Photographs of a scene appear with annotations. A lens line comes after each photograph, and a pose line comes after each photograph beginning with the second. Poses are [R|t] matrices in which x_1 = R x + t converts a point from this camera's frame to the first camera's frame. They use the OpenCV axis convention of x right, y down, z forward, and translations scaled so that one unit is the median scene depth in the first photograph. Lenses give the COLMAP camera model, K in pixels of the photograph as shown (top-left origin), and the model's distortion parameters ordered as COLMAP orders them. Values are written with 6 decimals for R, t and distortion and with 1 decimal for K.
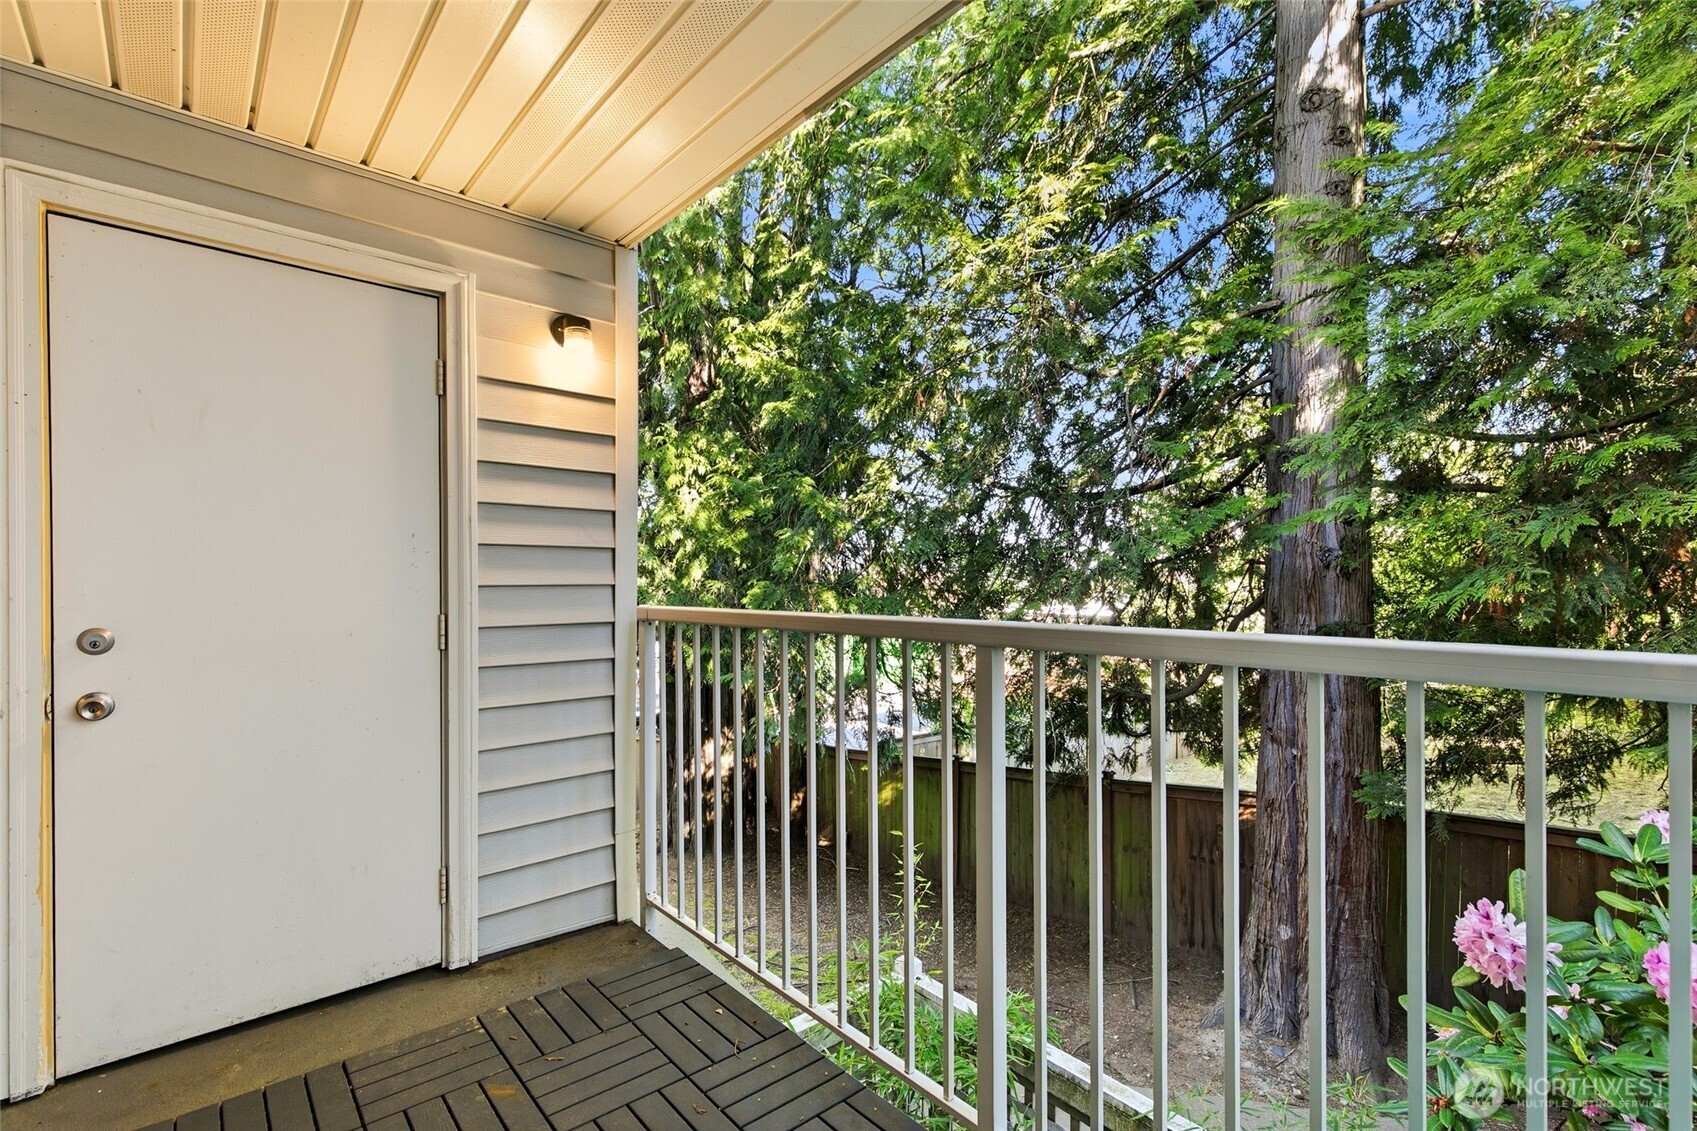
lens RADIAL K [[764.7, 0, 845.0], [0, 764.7, 569.2], [0, 0, 1]] dist [0.002296, -0.000066]
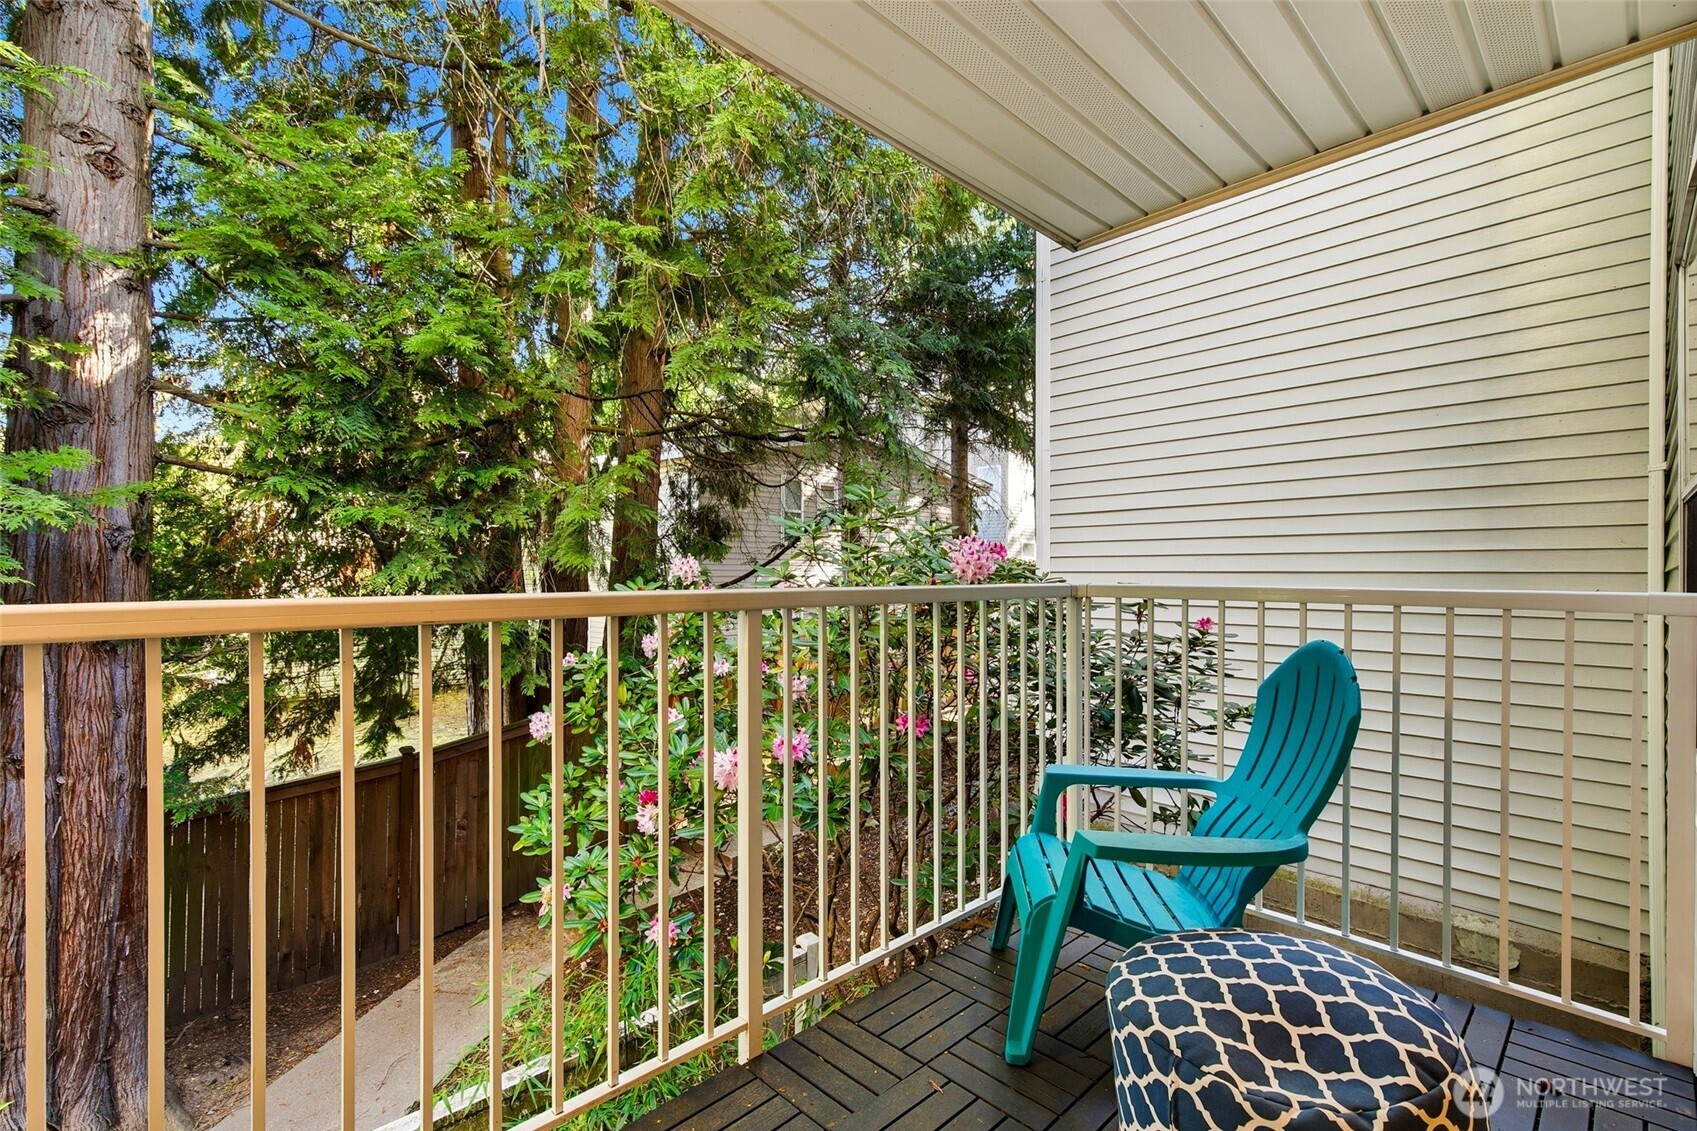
lens RADIAL K [[764.7, 0, 845.0], [0, 764.7, 569.2], [0, 0, 1]] dist [0.002296, -0.000066]
pose [[-0.042018, -0.004759, 0.999106, -0.253659], [-0.013253, 0.999903, 0.004205, 0.005278], [-0.999029, -0.013065, -0.042077, 0.227894]]
